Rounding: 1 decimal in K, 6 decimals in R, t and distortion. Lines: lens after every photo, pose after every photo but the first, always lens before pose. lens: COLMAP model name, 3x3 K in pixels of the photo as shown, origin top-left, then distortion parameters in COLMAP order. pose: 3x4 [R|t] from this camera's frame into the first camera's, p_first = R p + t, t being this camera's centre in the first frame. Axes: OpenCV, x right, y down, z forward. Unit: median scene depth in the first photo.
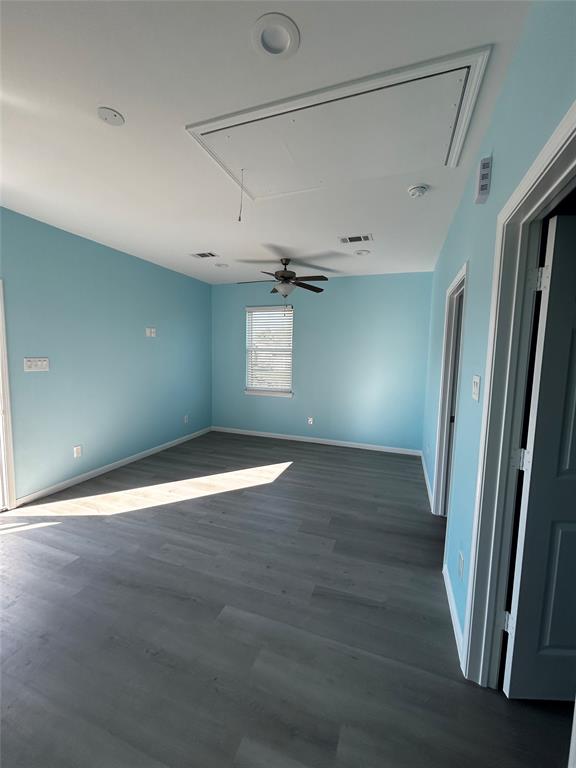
lens RADIAL K [[310.7, 0, 288.0], [0, 310.7, 381.9], [0, 0, 1]] dist [-0.001022, 0.000103]
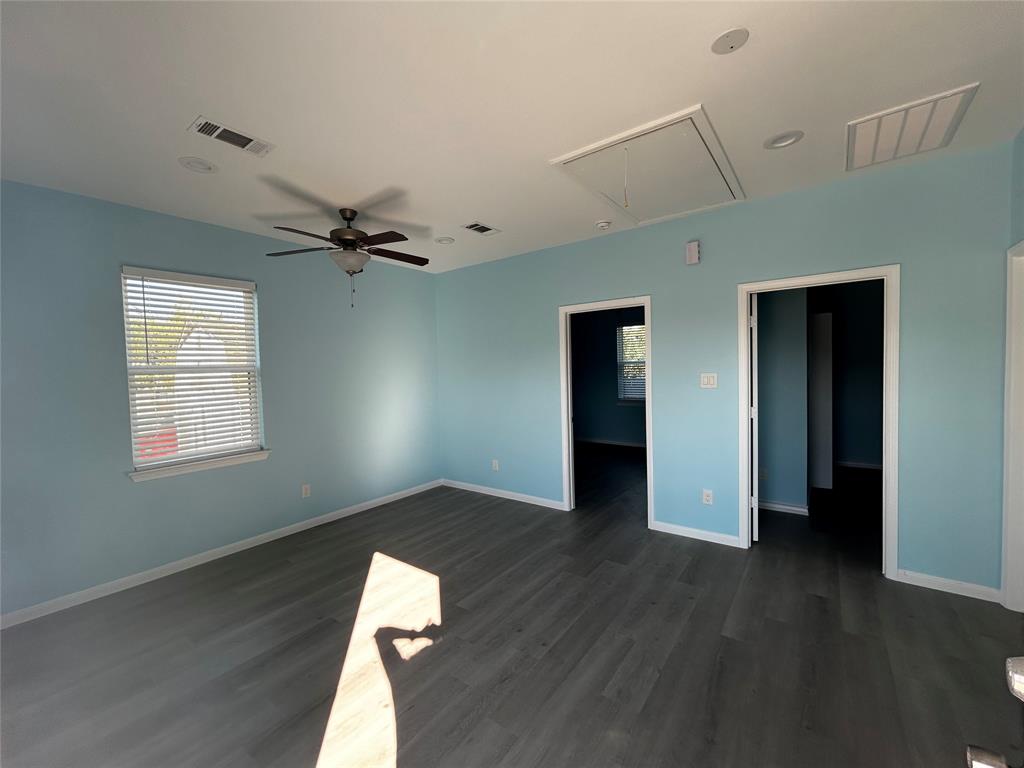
lens RADIAL K [[414.3, 0, 510.5], [0, 414.3, 384.0], [0, 0, 1]] dist [-0.001022, 0.000103]
pose [[0.295532, -0.067596, 0.952938, -1.076192], [0.121188, 0.992088, 0.032790, -0.098132], [-0.947615, 0.105794, 0.301385, 0.815585]]
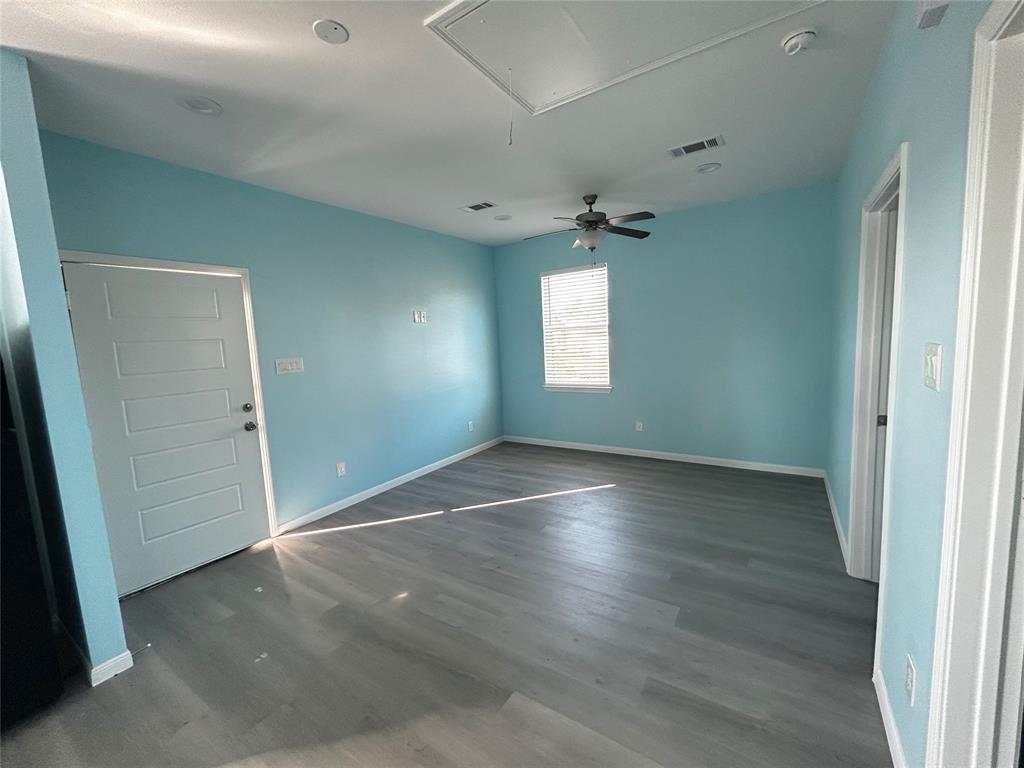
lens RADIAL K [[414.3, 0, 510.0], [0, 414.3, 381.1], [0, 0, 1]] dist [-0.001022, 0.000103]
pose [[0.970482, -0.044496, -0.237033, 0.031723], [0.048992, 0.998713, 0.013108, -0.001398], [0.236145, -0.024334, 0.971413, 0.069573]]
